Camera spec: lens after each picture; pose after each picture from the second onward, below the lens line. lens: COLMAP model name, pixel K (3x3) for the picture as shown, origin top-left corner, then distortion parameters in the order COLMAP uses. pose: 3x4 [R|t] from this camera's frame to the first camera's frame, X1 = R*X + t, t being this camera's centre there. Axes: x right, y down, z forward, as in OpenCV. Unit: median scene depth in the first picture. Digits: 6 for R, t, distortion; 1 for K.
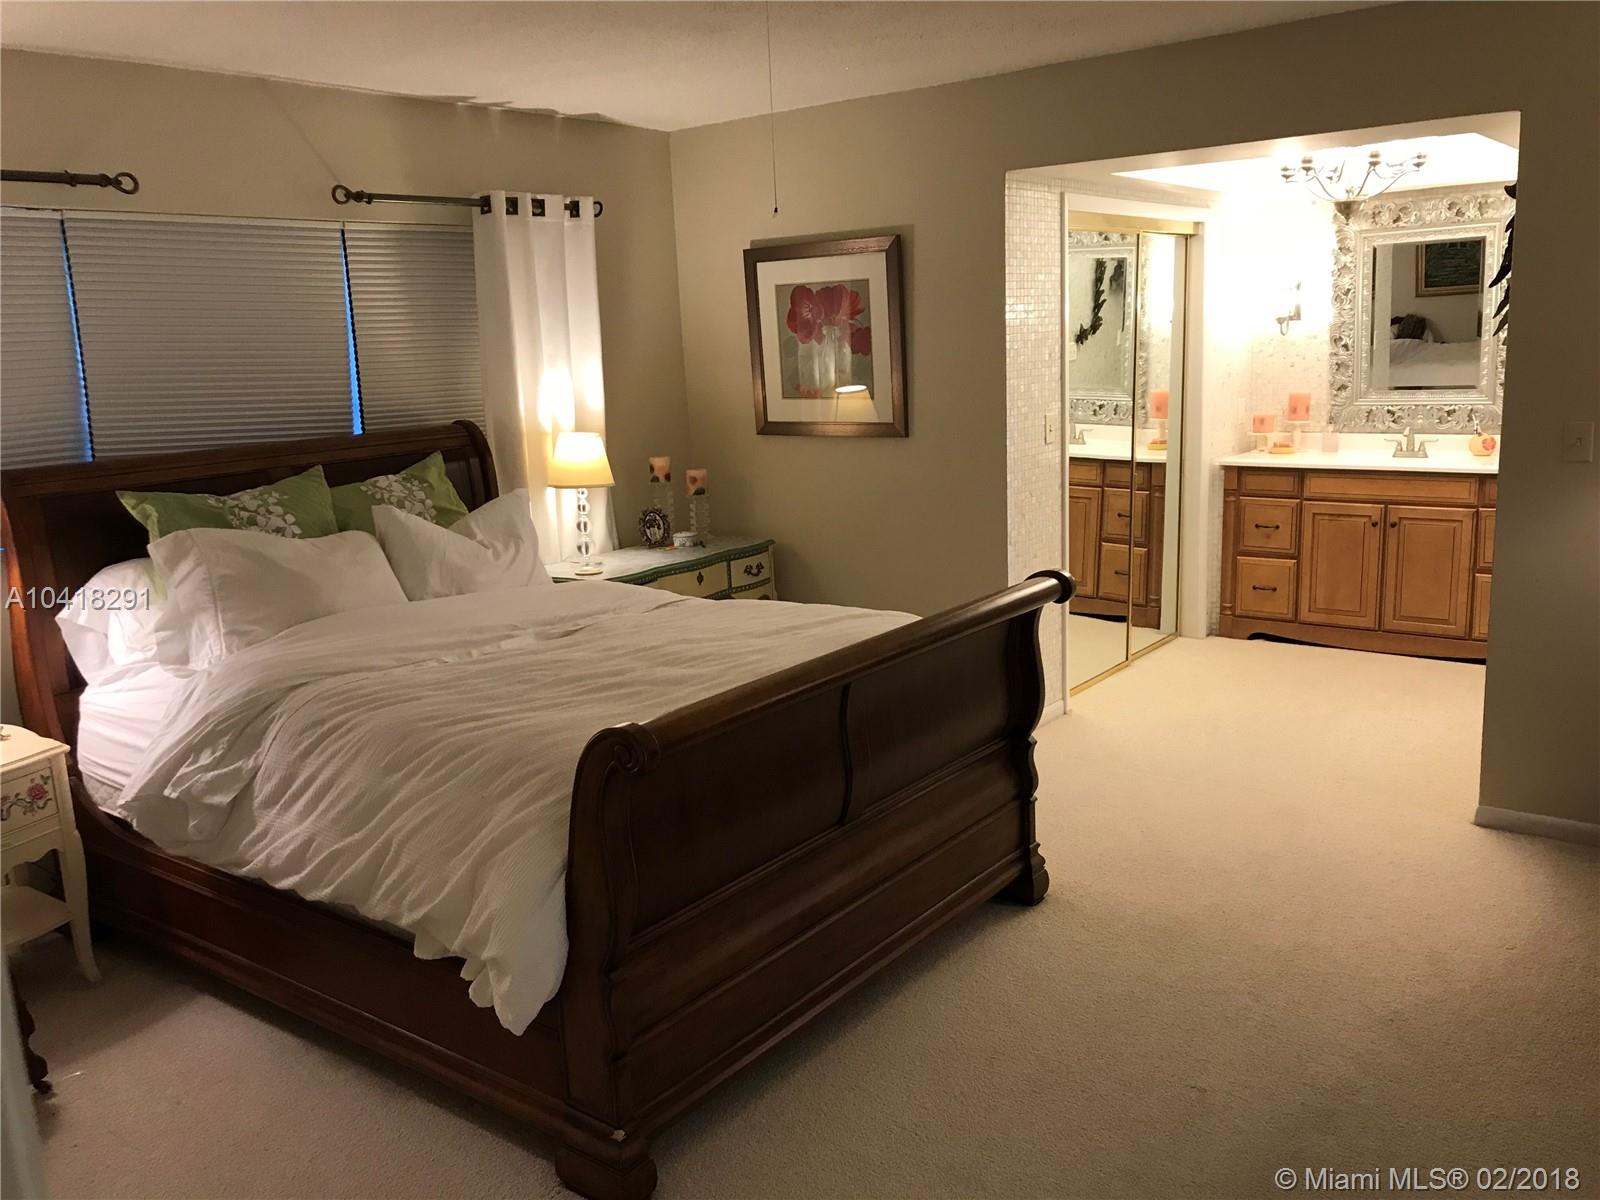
lens RADIAL K [[1317.6, 0, 802.9], [0, 1317.6, 597.2], [0, 0, 1]] dist [0.091452, -0.115679]
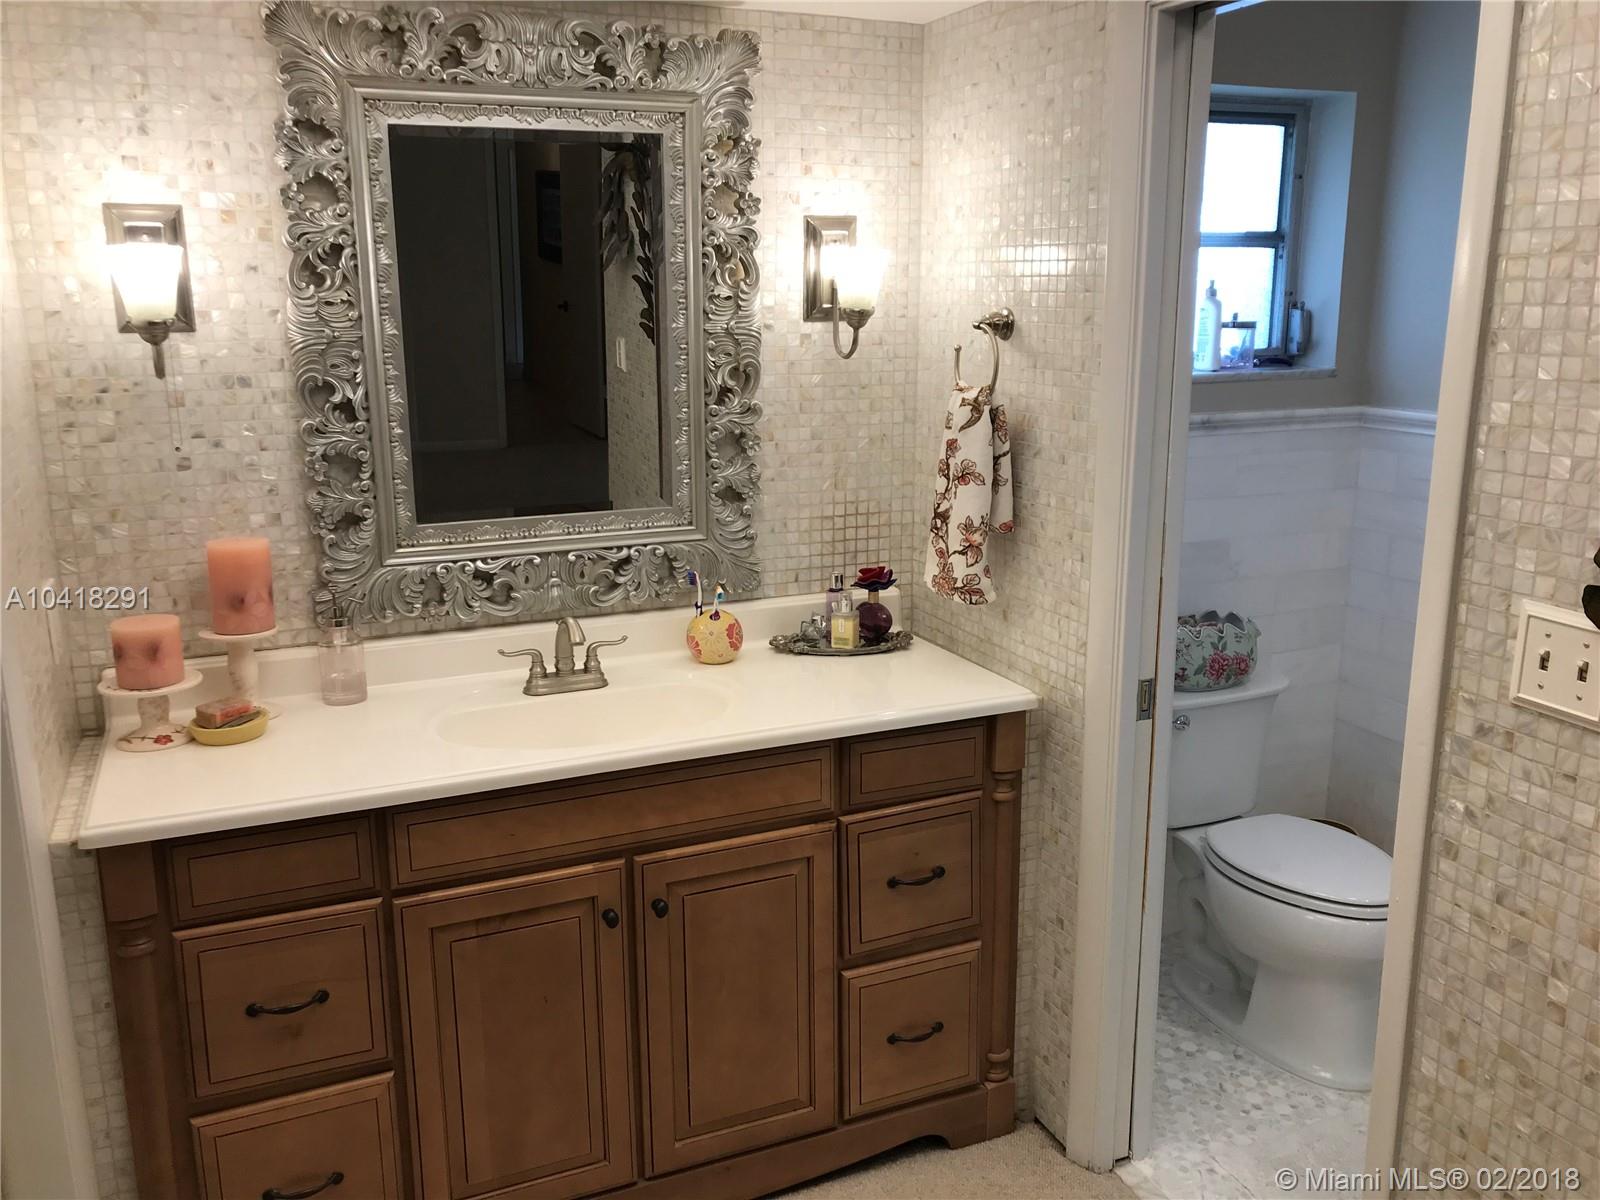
lens RADIAL K [[1295.1, 0, 802.2], [0, 1295.1, 583.4], [0, 0, 1]] dist [0.003891, 0.003442]
pose [[0.475753, -0.155572, 0.865711, 0.196558], [0.161053, 0.983002, 0.088143, -0.187862], [-0.864709, 0.097491, 0.492722, 0.897323]]
